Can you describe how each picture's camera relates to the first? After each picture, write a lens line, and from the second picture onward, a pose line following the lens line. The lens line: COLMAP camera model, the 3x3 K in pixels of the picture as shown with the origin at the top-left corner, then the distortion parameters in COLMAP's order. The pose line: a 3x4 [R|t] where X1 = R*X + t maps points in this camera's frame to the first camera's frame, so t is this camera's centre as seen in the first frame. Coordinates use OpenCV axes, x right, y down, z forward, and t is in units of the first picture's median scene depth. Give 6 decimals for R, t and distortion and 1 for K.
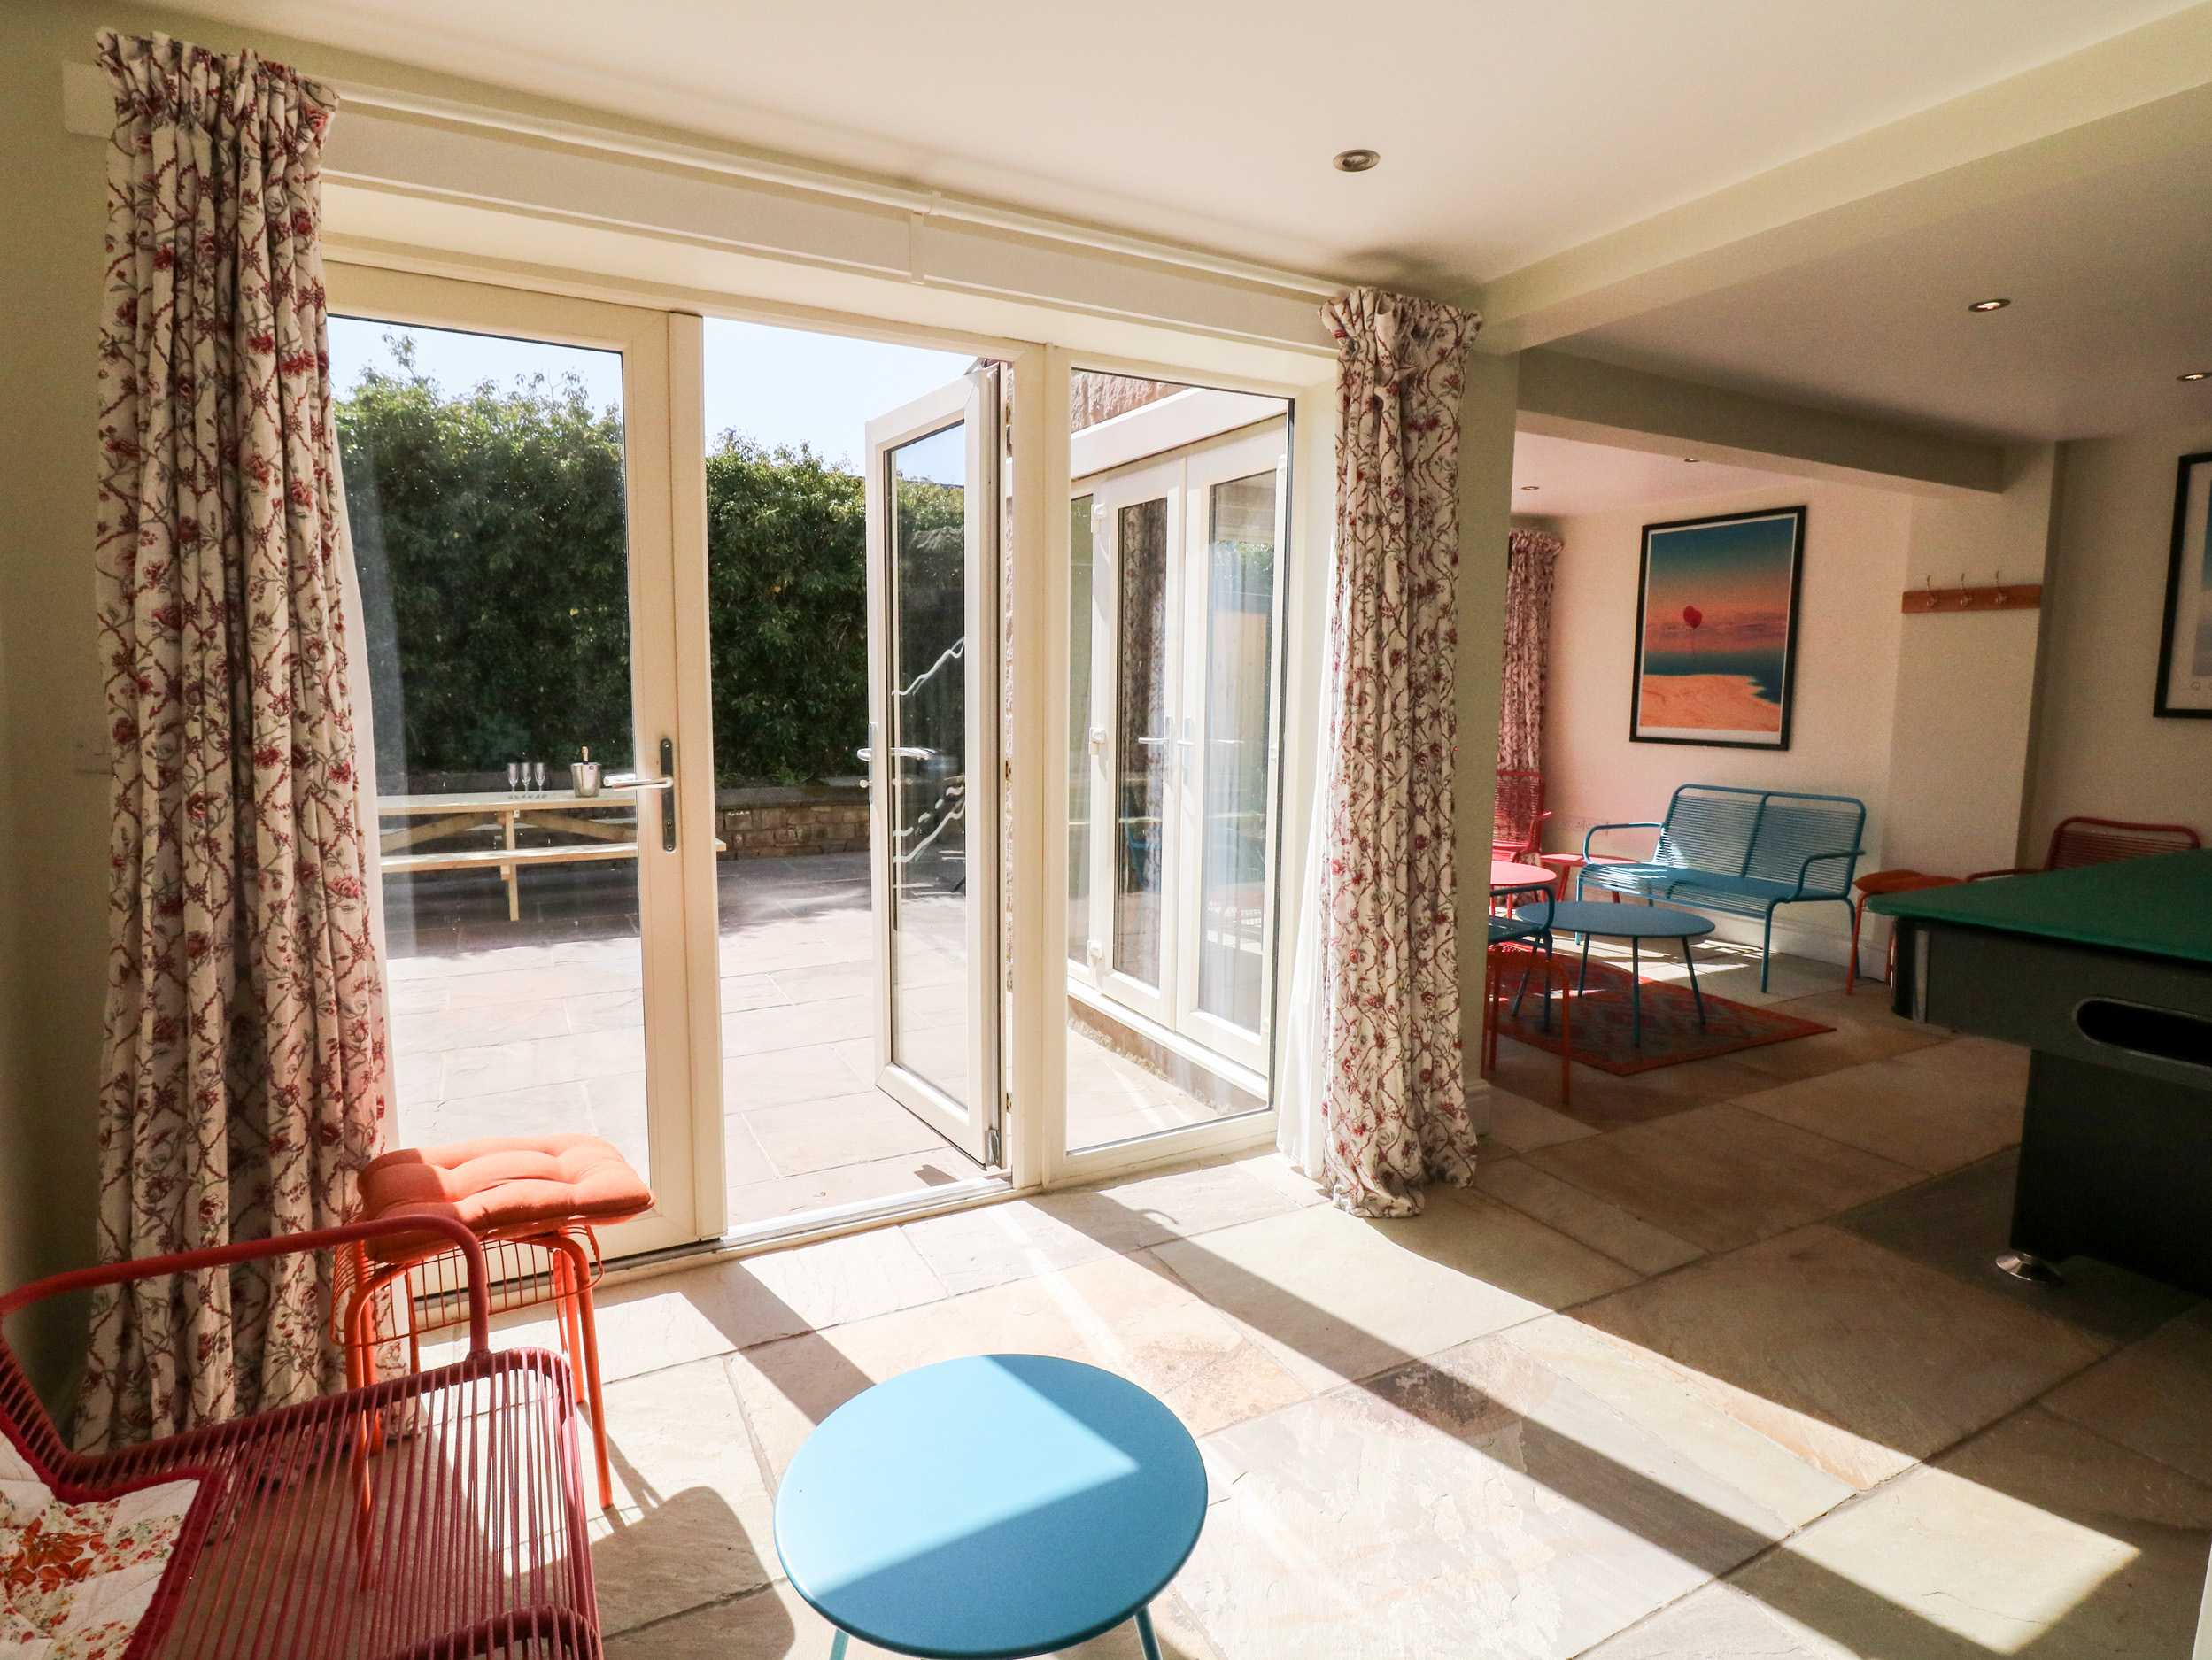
lens RADIAL K [[1152.8, 0, 1097.5], [0, 1152.8, 821.4], [0, 0, 1]] dist [-0.014598, -0.005171]
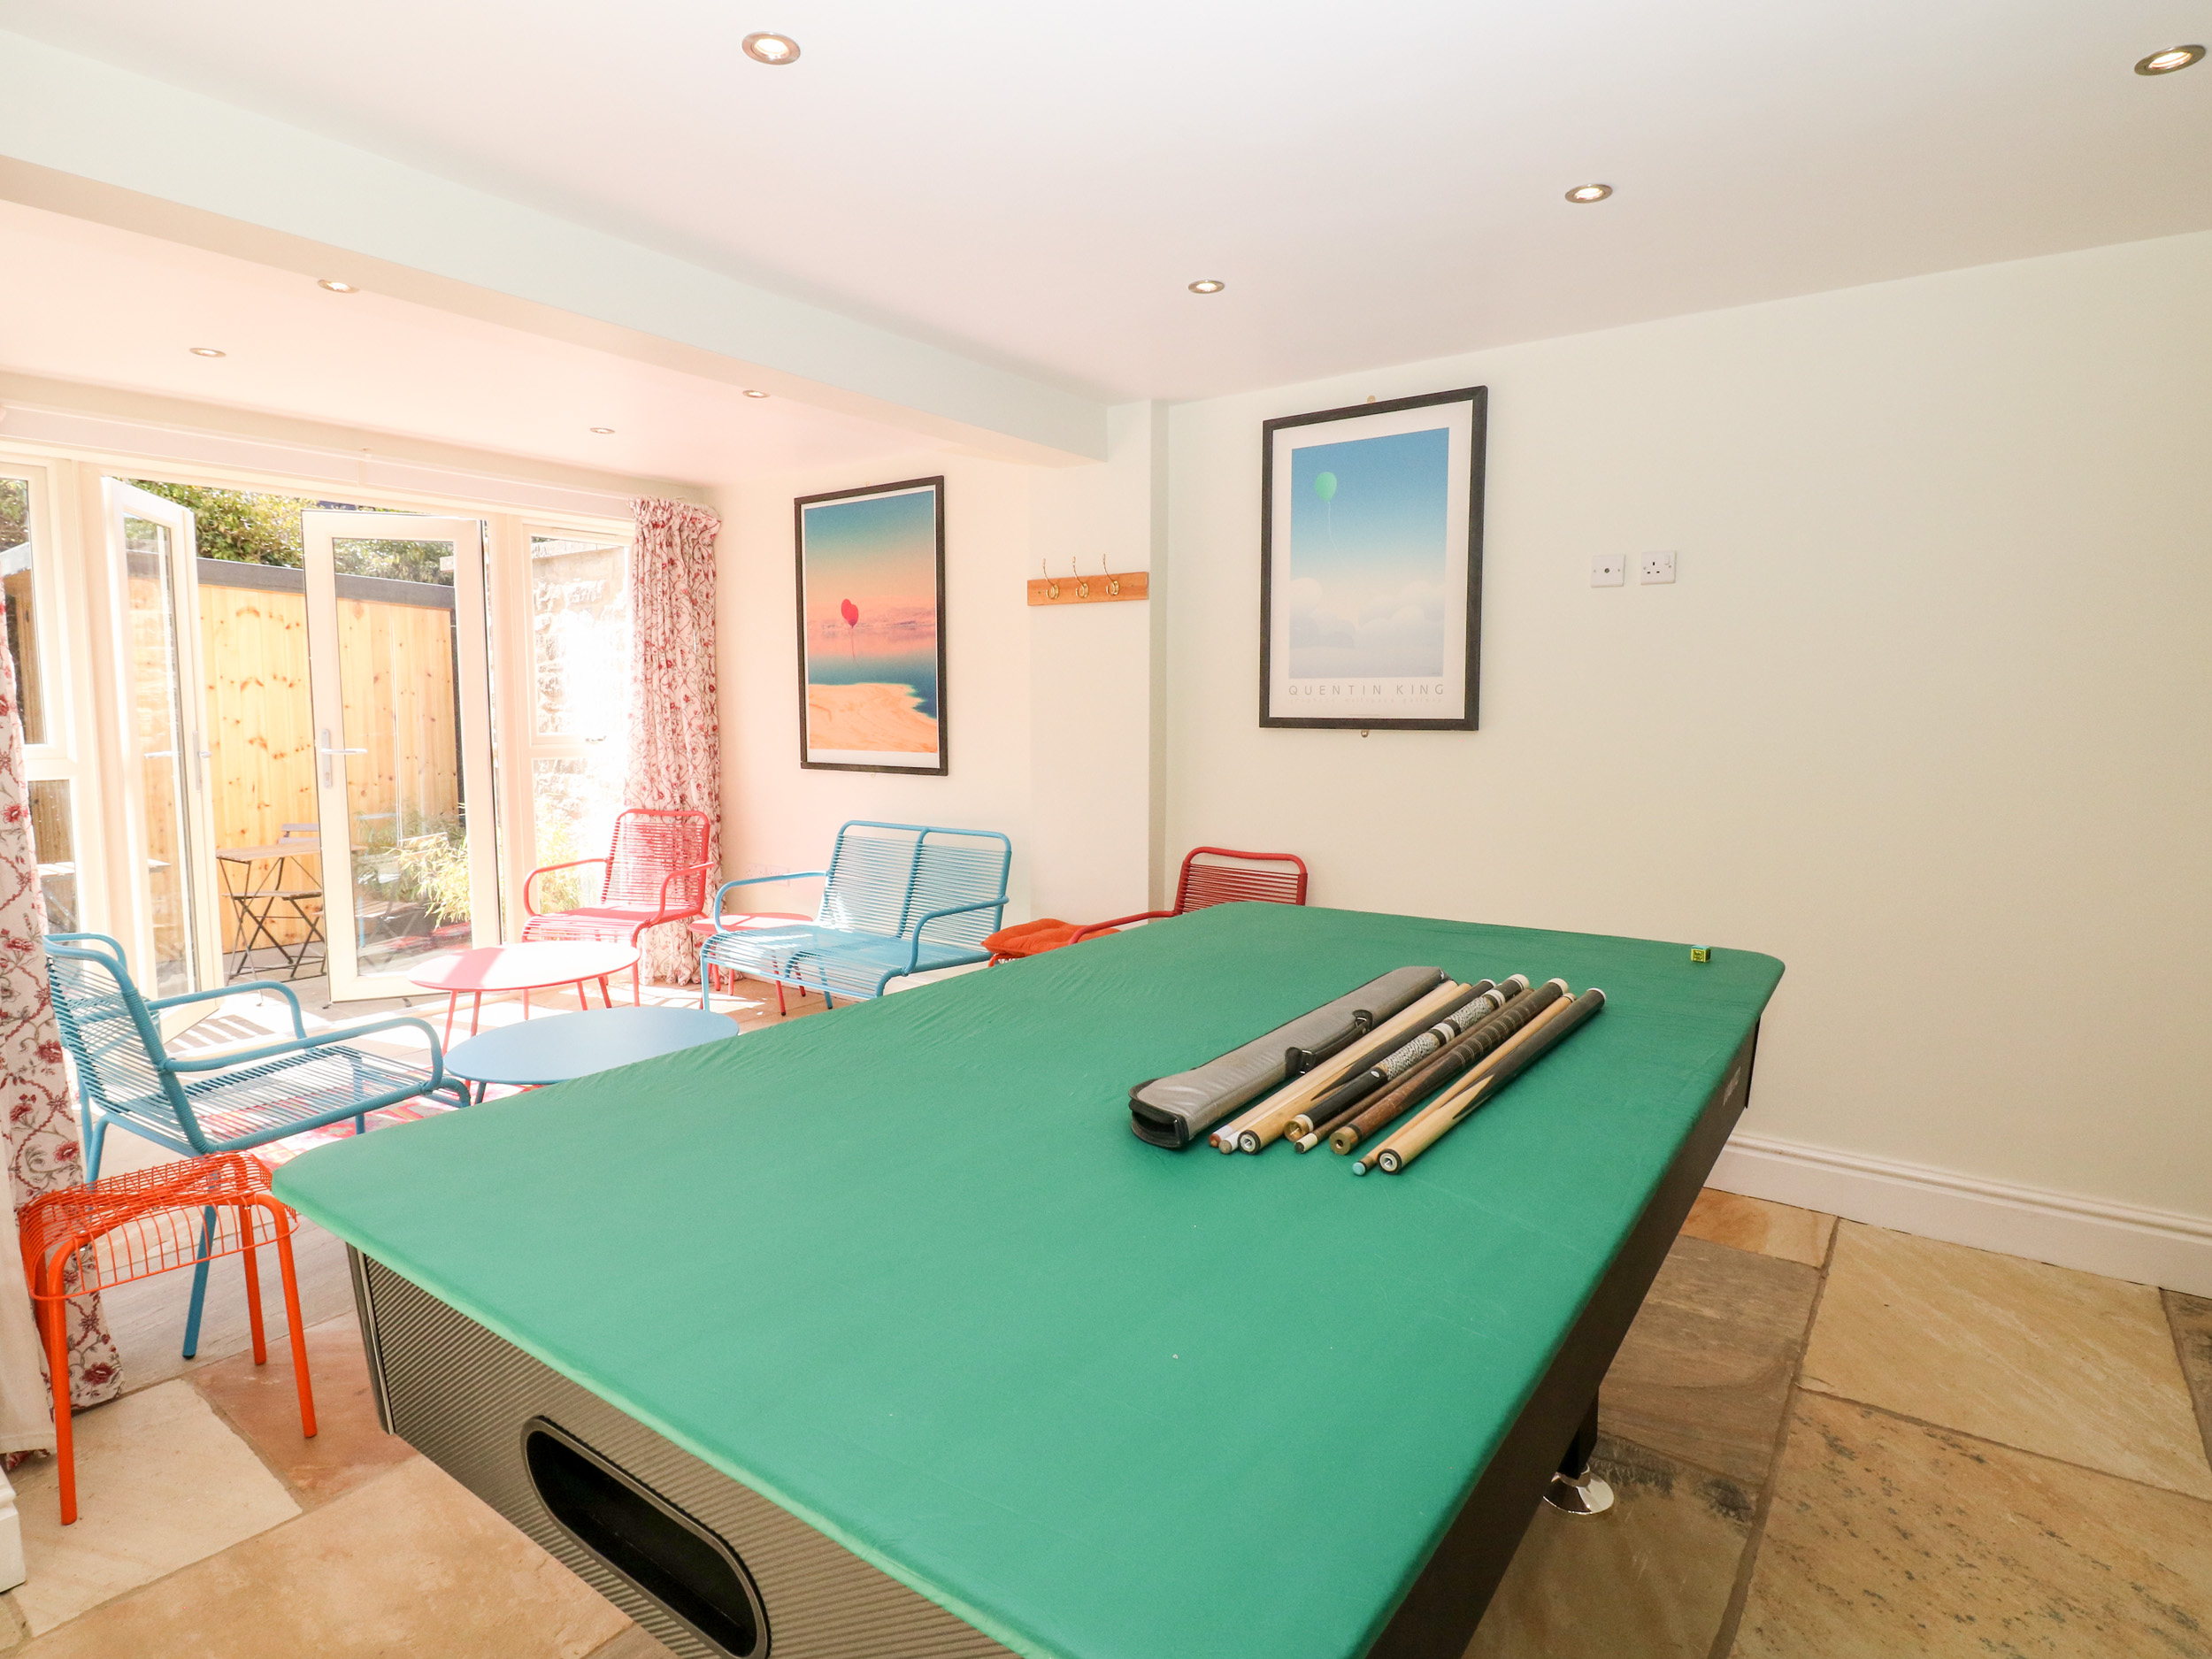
lens RADIAL K [[1152.9, 0, 1126.8], [0, 1152.9, 818.8], [0, 0, 1]] dist [-0.014598, -0.005171]
pose [[0.893782, -0.049641, 0.445745, 0.325131], [0.058610, 0.998261, -0.006349, -0.017199], [-0.444655, 0.031800, 0.895137, 0.195078]]
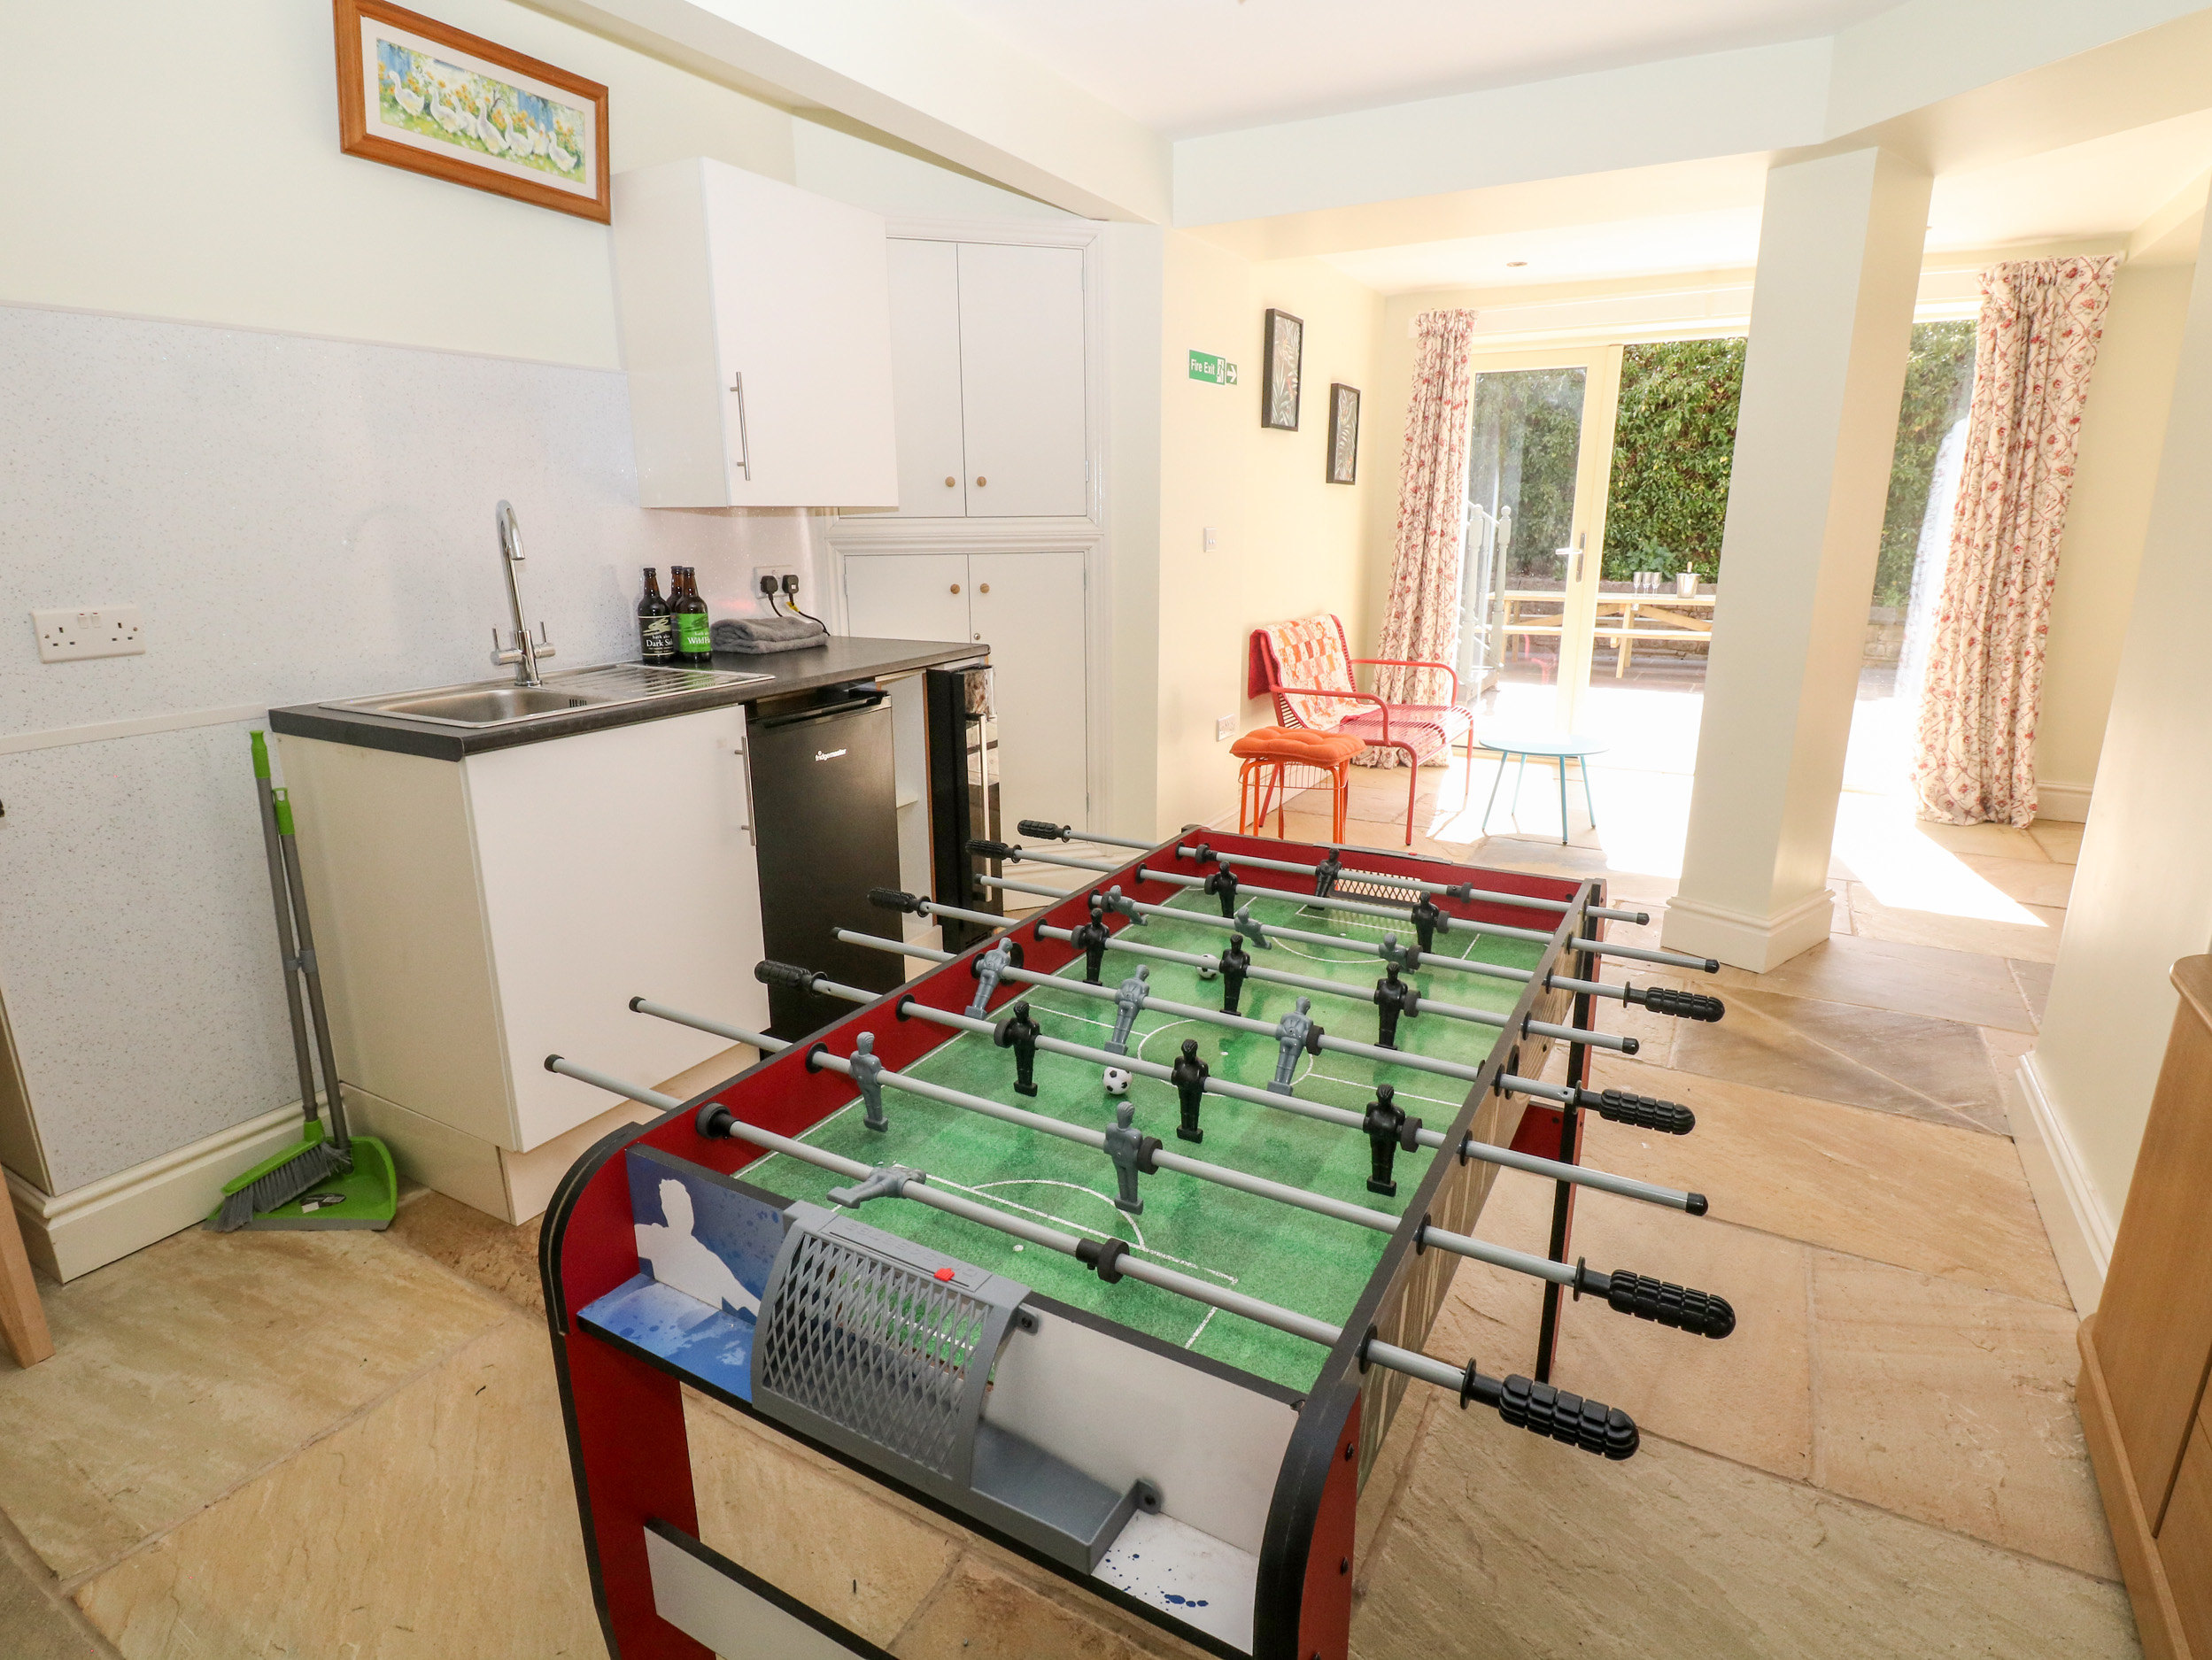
lens RADIAL K [[1152.8, 0, 1106.3], [0, 1152.8, 828.3], [0, 0, 1]] dist [-0.014598, -0.005171]
pose [[0.544423, 0.203063, -0.813861, 1.174568], [-0.087738, 0.978719, 0.185504, 0.176428], [0.834210, -0.029586, 0.550653, -1.177006]]
